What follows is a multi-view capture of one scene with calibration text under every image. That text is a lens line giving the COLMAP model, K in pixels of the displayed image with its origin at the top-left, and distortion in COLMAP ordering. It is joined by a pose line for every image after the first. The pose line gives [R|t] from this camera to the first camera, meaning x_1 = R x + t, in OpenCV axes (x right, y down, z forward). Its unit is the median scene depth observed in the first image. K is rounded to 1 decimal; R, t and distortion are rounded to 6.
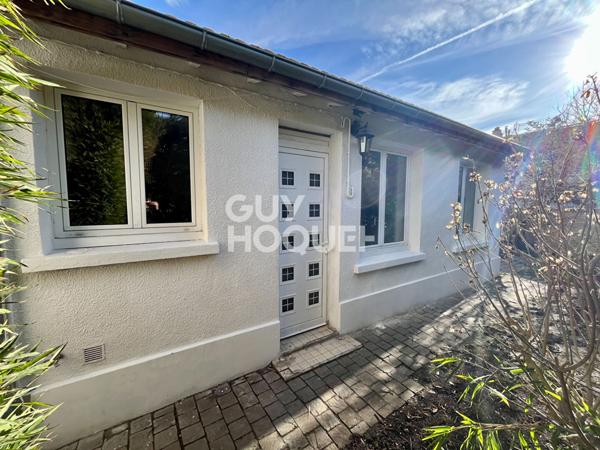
lens RADIAL K [[242.9, 0, 297.0], [0, 242.9, 224.5], [0, 0, 1]] dist [-0.001745, -0.000155]
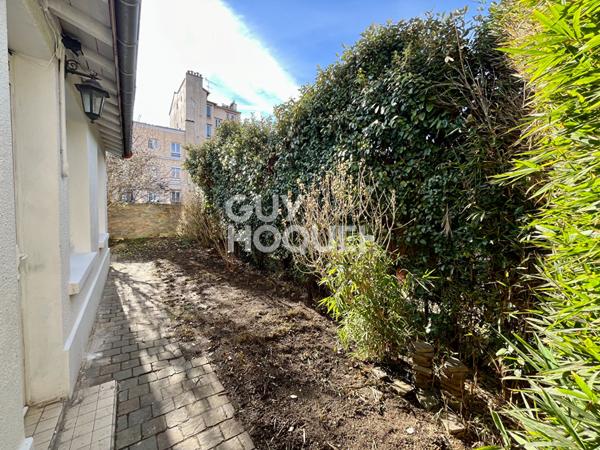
lens RADIAL K [[242.9, 0, 296.5], [0, 242.9, 223.2], [0, 0, 1]] dist [-0.001745, -0.000155]
pose [[-0.033628, -0.067786, 0.997133, -0.463692], [0.049978, 0.996335, 0.069417, -0.013249], [-0.998184, 0.052169, -0.030117, 0.438485]]
